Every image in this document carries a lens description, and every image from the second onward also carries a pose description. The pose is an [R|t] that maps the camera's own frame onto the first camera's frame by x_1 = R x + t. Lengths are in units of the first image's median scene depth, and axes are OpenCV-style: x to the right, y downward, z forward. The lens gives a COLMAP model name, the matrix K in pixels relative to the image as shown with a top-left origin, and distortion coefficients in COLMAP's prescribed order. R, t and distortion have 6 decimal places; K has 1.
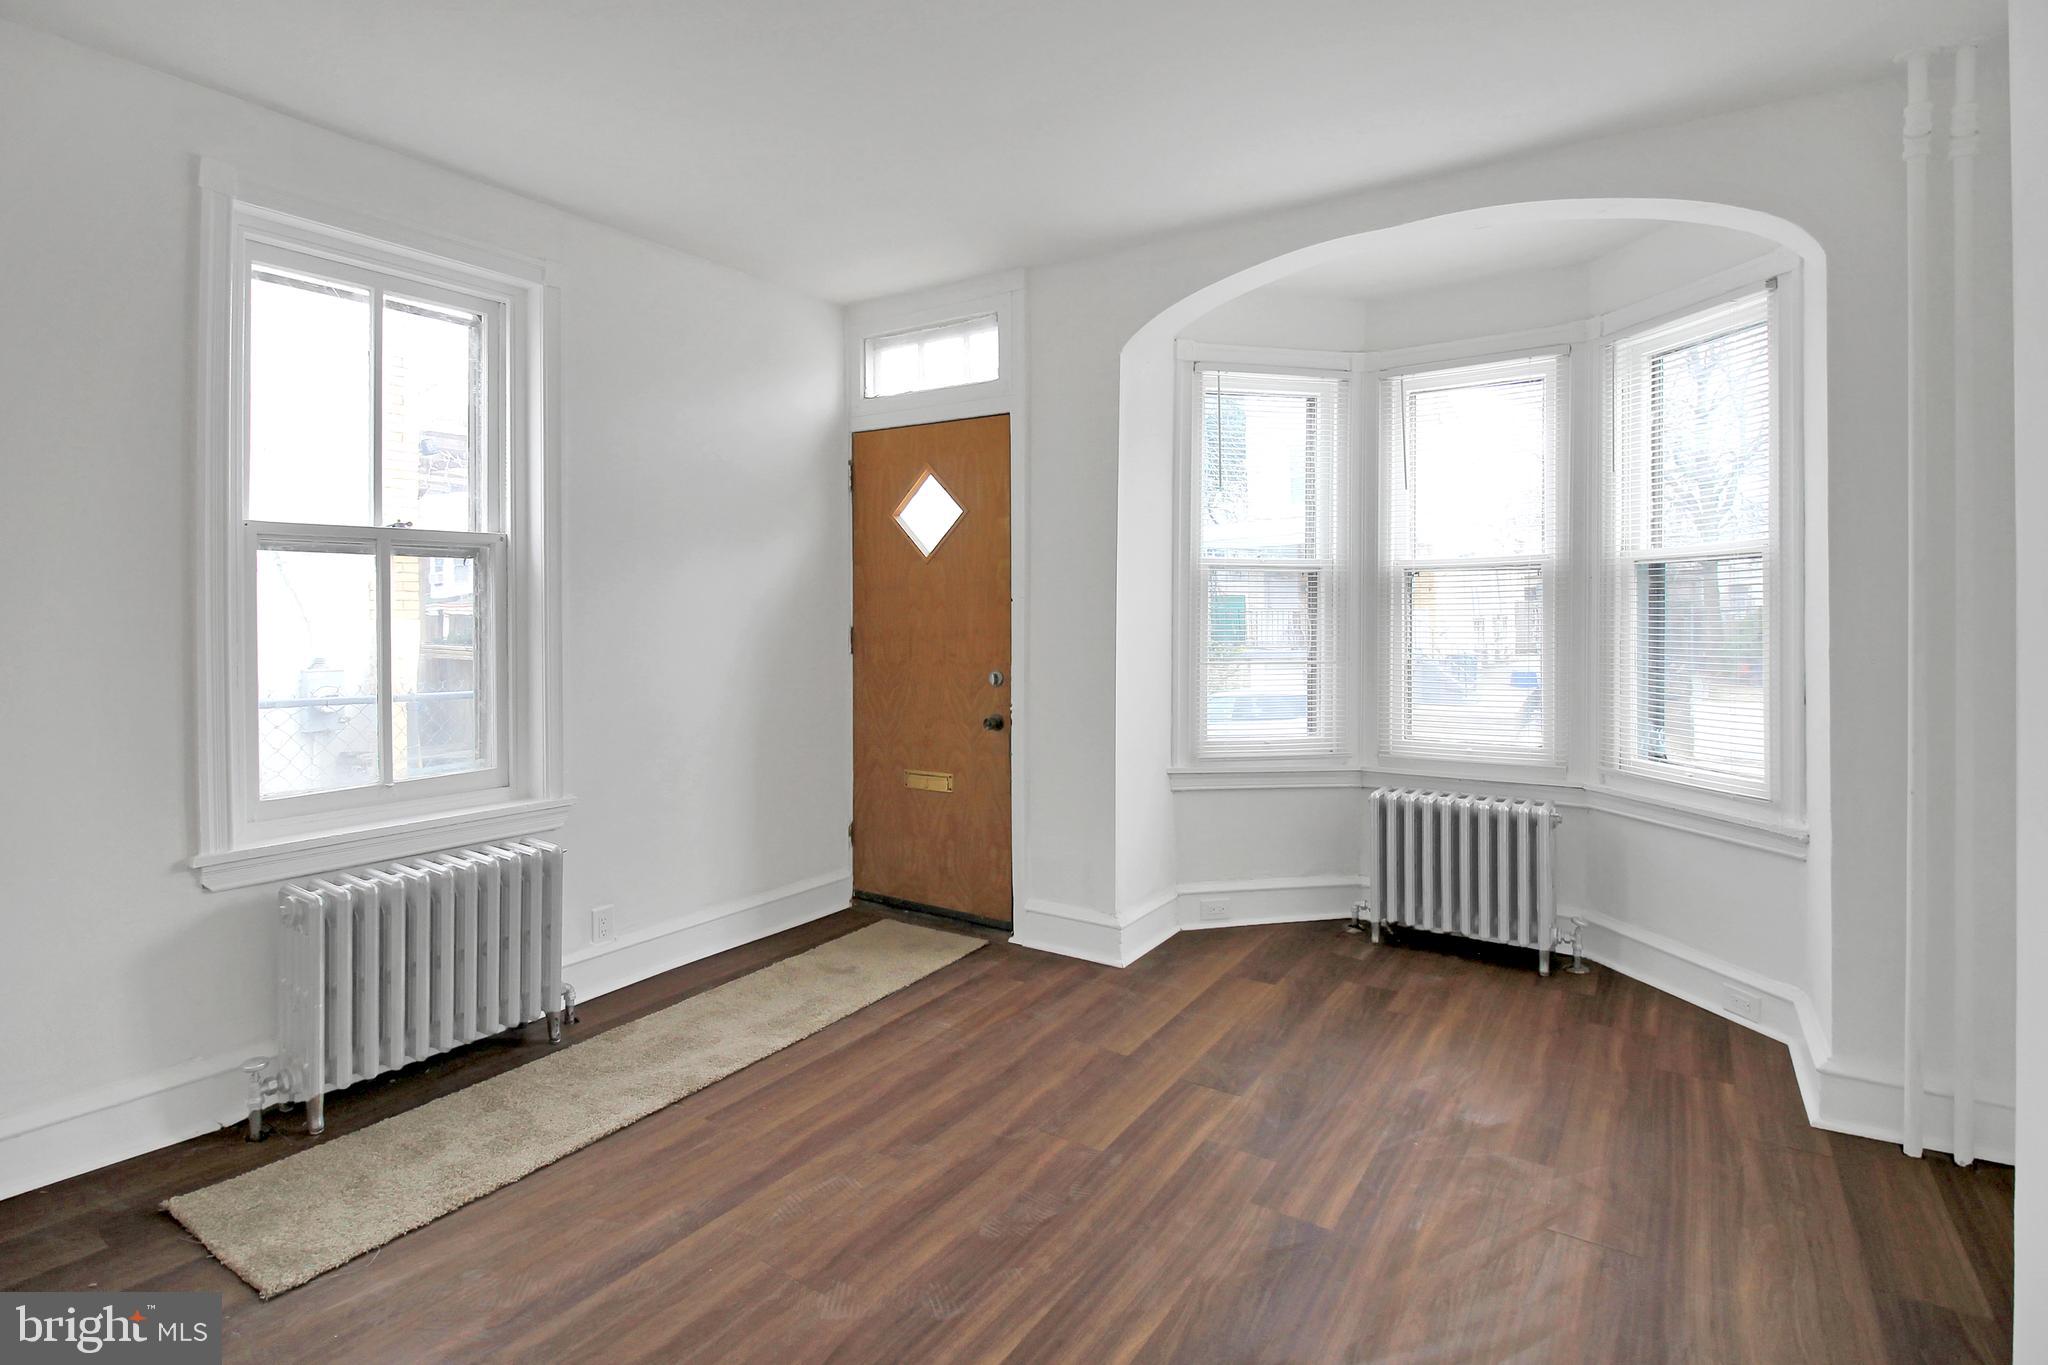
lens RADIAL K [[992.2, 0, 941.5], [0, 992.2, 601.3], [0, 0, 1]] dist [0.001892, -0.010099]
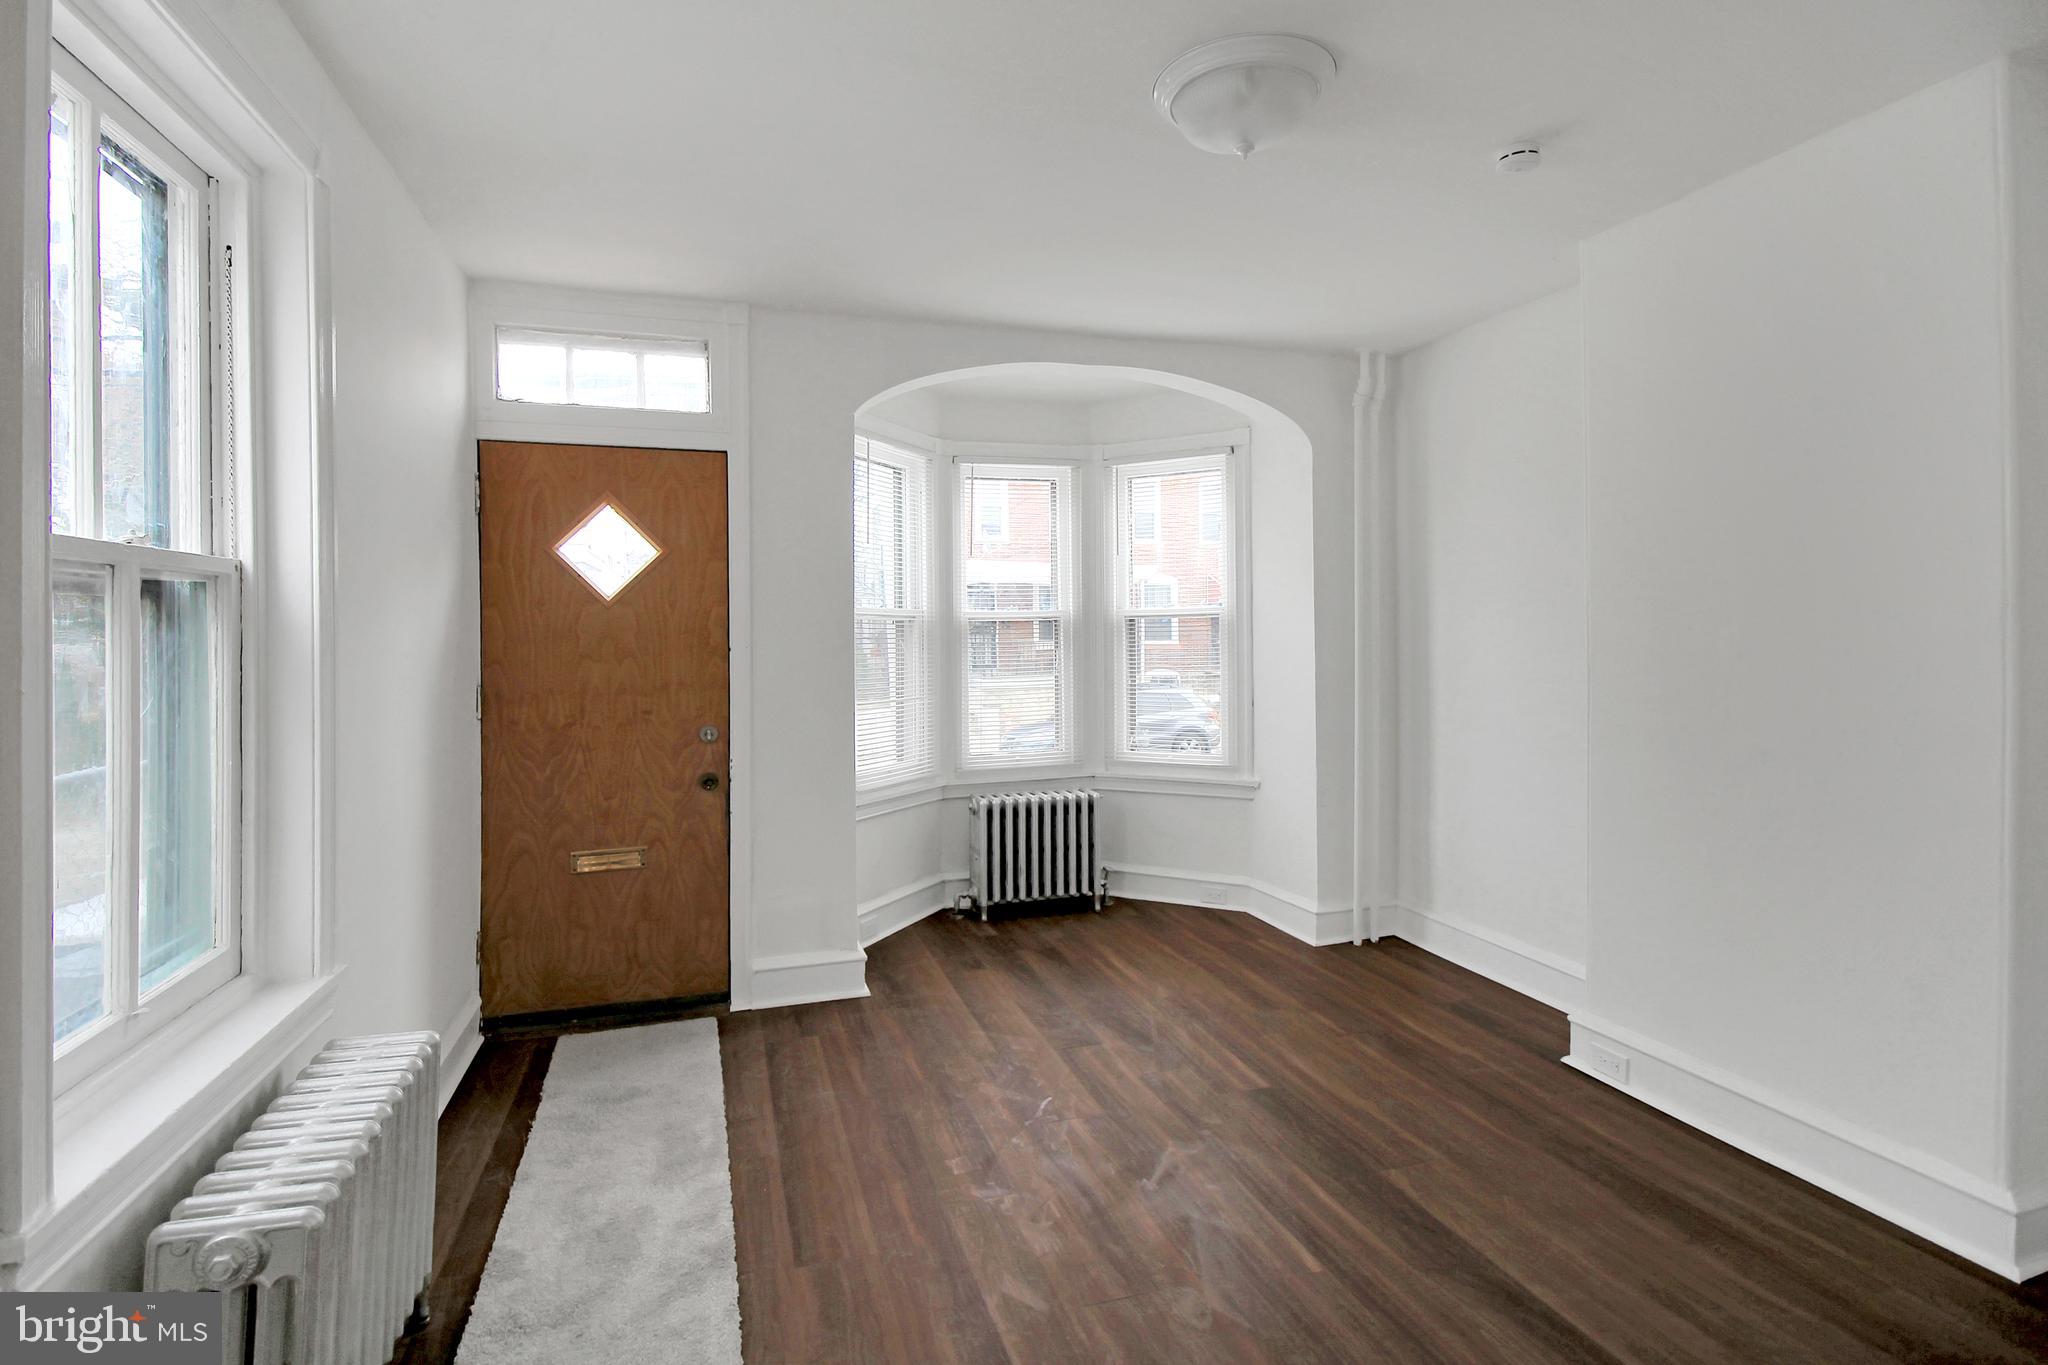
lens RADIAL K [[992.2, 0, 999.1], [0, 992.2, 632.2], [0, 0, 1]] dist [0.001892, -0.010099]
pose [[0.620294, -0.004346, 0.784358, -0.518906], [0.005715, 0.999983, 0.001020, -0.017789], [-0.784349, 0.003850, 0.620308, 0.214329]]
